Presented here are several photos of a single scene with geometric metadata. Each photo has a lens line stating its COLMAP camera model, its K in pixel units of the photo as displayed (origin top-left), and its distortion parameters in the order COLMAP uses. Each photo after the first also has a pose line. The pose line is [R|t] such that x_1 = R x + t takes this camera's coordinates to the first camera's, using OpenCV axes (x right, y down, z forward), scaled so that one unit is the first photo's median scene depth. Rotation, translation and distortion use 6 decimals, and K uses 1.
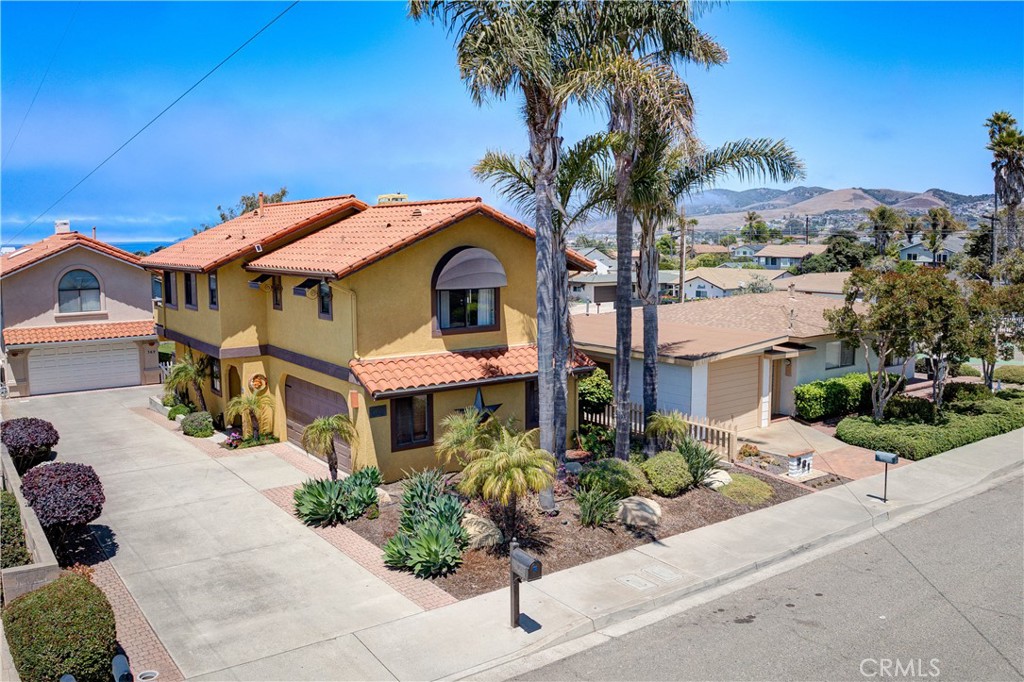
lens RADIAL K [[848.9, 0, 527.8], [0, 848.9, 337.6], [0, 0, 1]] dist [-0.101382, -0.016785]
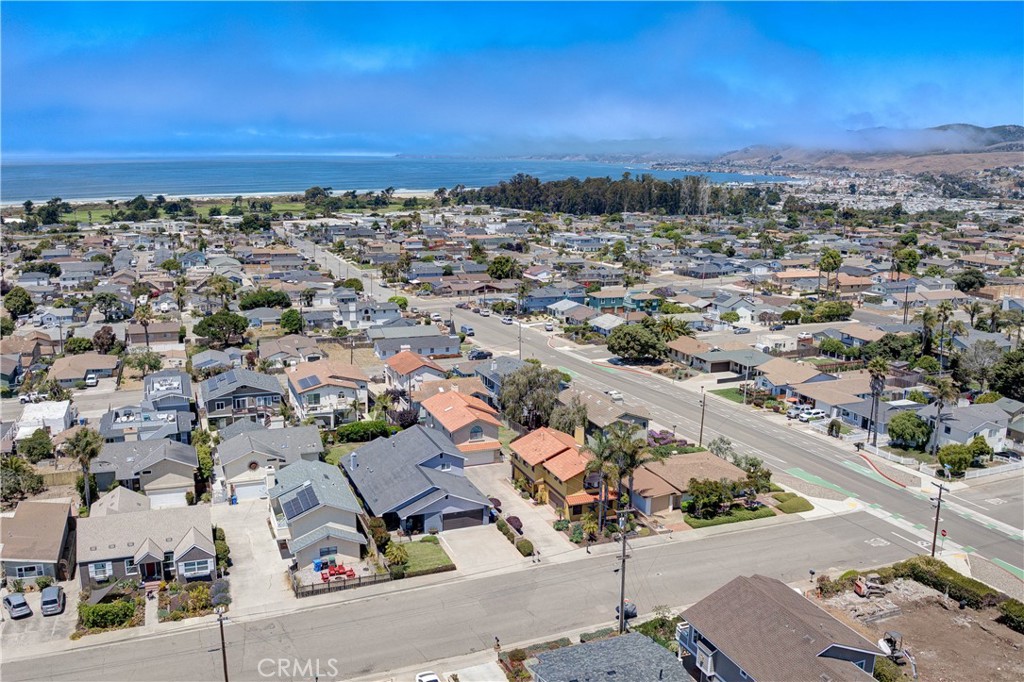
lens RADIAL K [[872.7, 0, 527.0], [0, 872.7, 336.4], [0, 0, 1]] dist [-0.103862, -0.012403]
pose [[0.969294, 0.071459, -0.235293, 0.685269], [-0.052261, 0.994850, 0.086848, -1.307734], [0.240287, -0.071885, 0.968037, -3.815946]]
